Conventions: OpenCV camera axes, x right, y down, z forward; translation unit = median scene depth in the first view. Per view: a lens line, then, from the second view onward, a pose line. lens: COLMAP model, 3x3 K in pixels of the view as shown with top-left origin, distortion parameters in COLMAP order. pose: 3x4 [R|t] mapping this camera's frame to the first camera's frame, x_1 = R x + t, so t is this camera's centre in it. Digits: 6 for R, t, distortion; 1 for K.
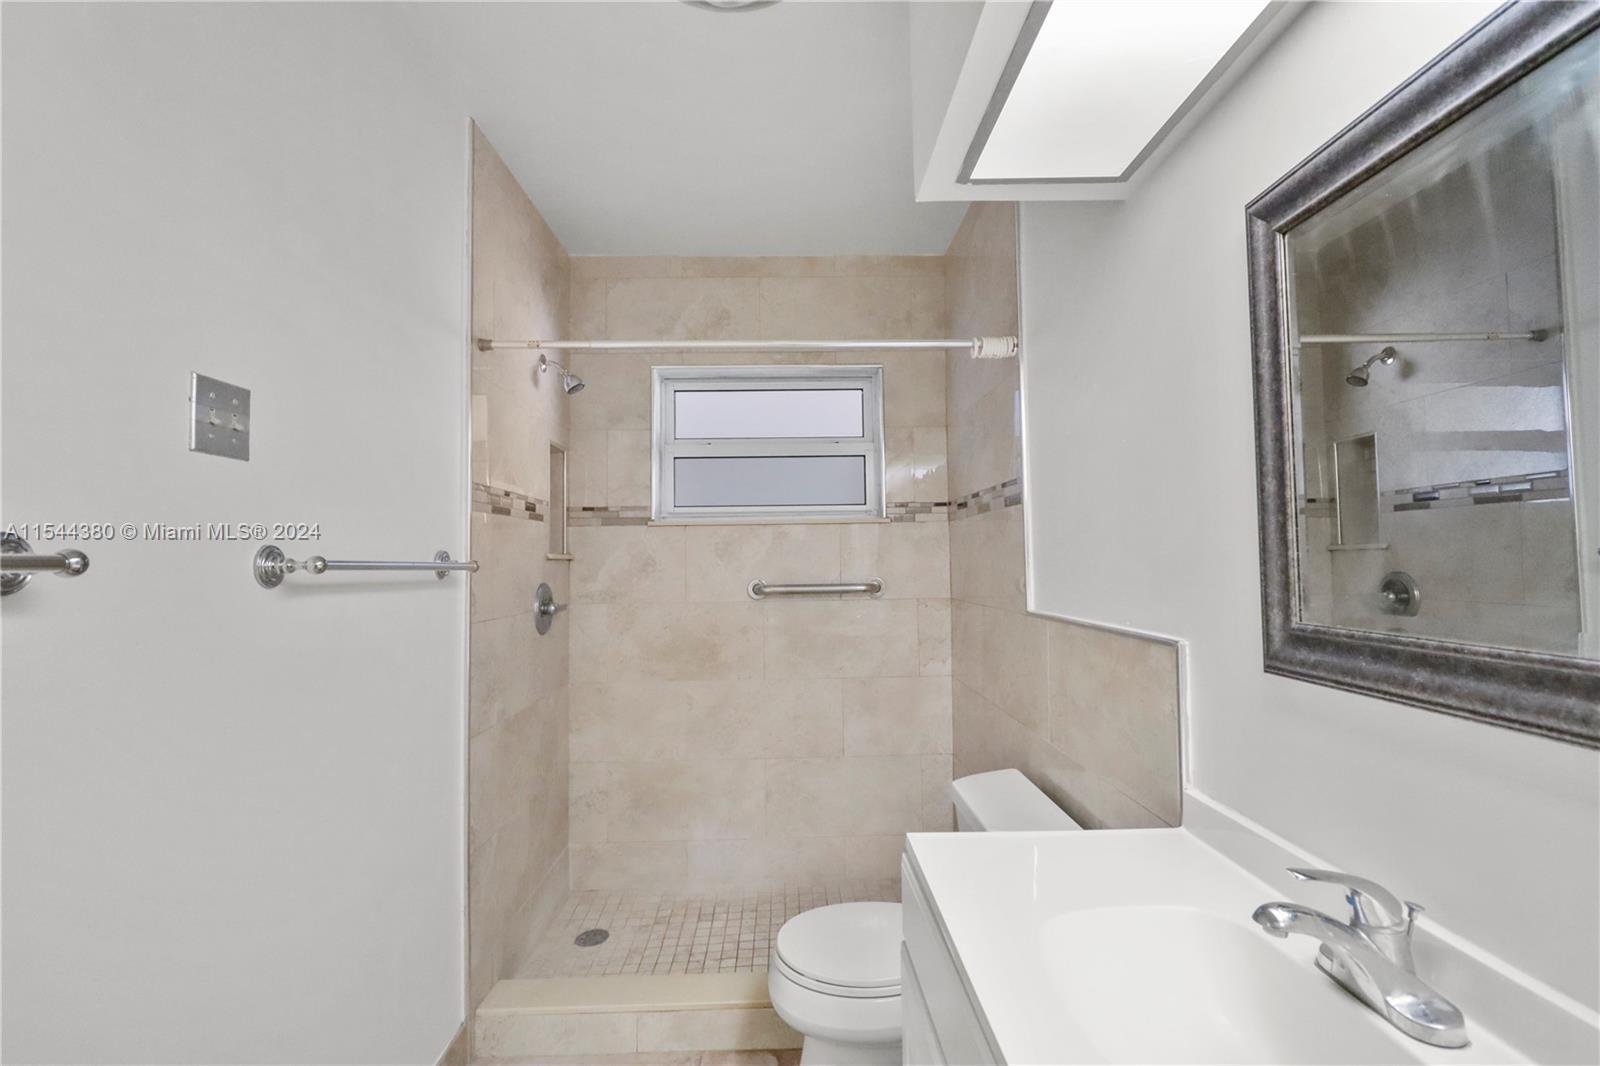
lens RADIAL K [[751.3, 0, 800.0], [0, 751.3, 533.0], [0, 0, 1]] dist [0.000116, -0.000308]
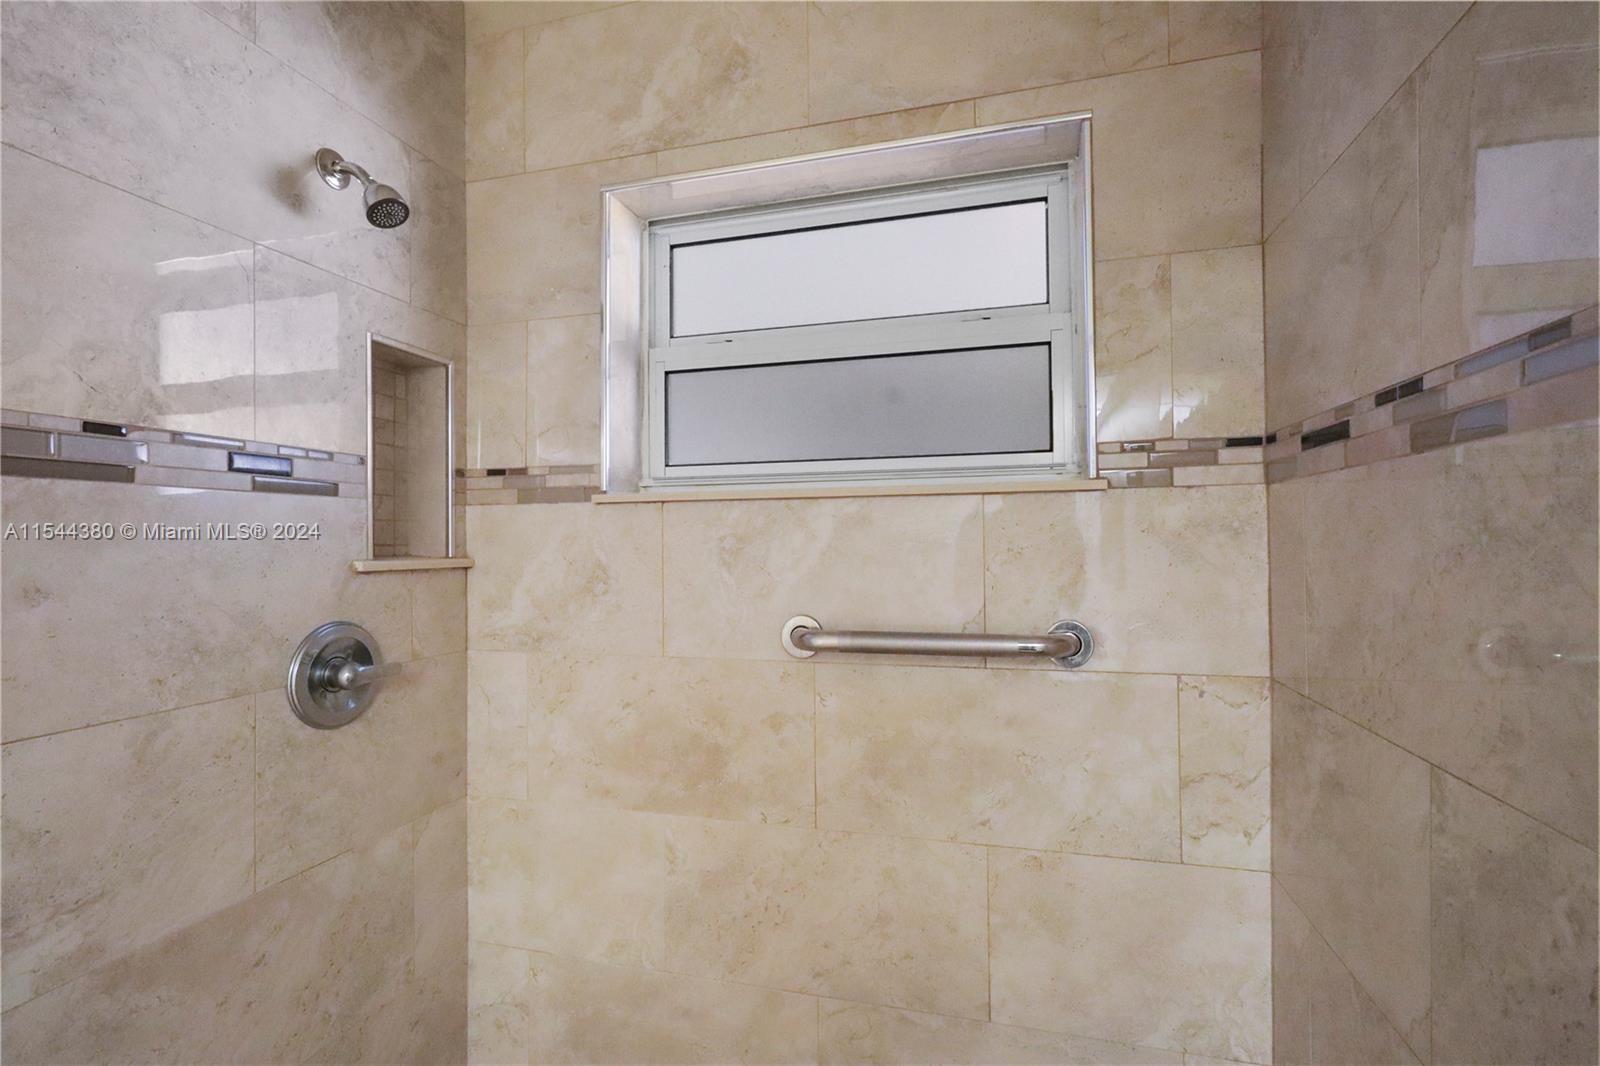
lens RADIAL K [[751.3, 0, 800.0], [0, 751.3, 533.0], [0, 0, 1]] dist [0.000116, -0.000308]
pose [[0.955746, 0.002415, -0.294184, 0.080573], [0.007372, 0.999456, 0.032155, -0.004621], [0.294102, -0.032900, 0.955208, 0.554257]]
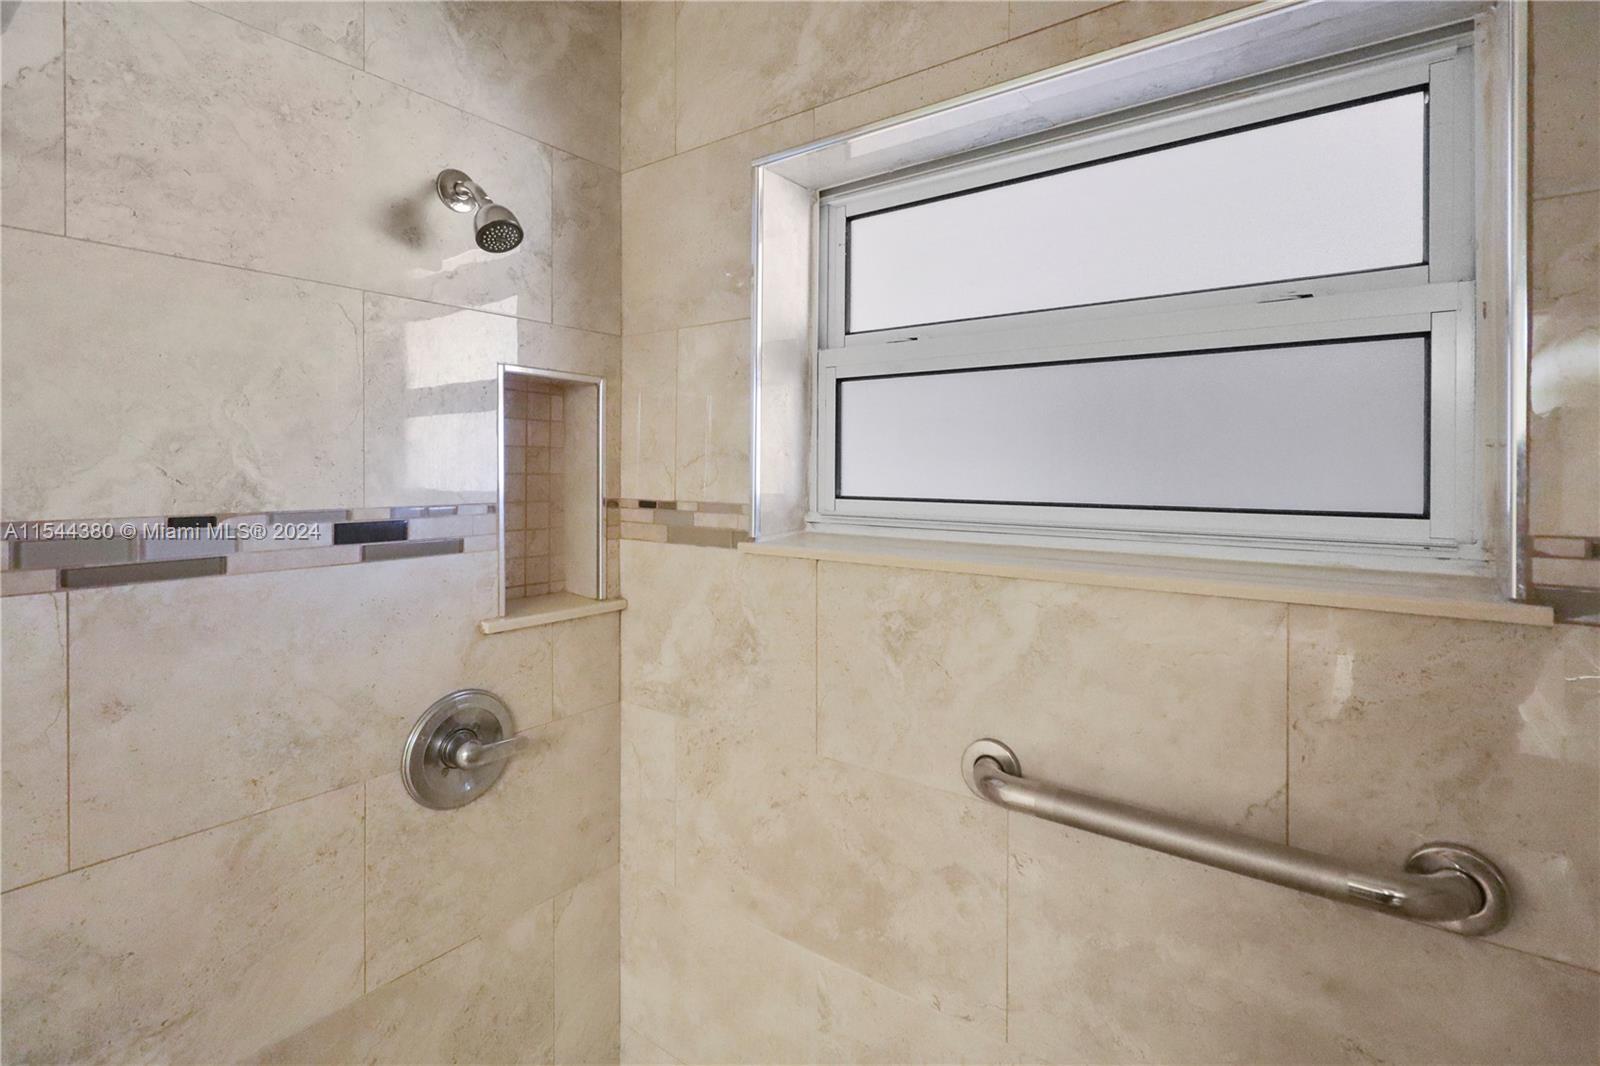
lens RADIAL K [[762.0, 0, 801.6], [0, 762.0, 466.5], [0, 0, 1]] dist [0.000257, -0.000066]
pose [[0.786878, 0.018702, -0.616825, 0.083879], [0.013514, 0.998779, 0.047522, -0.076506], [0.616961, -0.045730, 0.785664, 0.689972]]
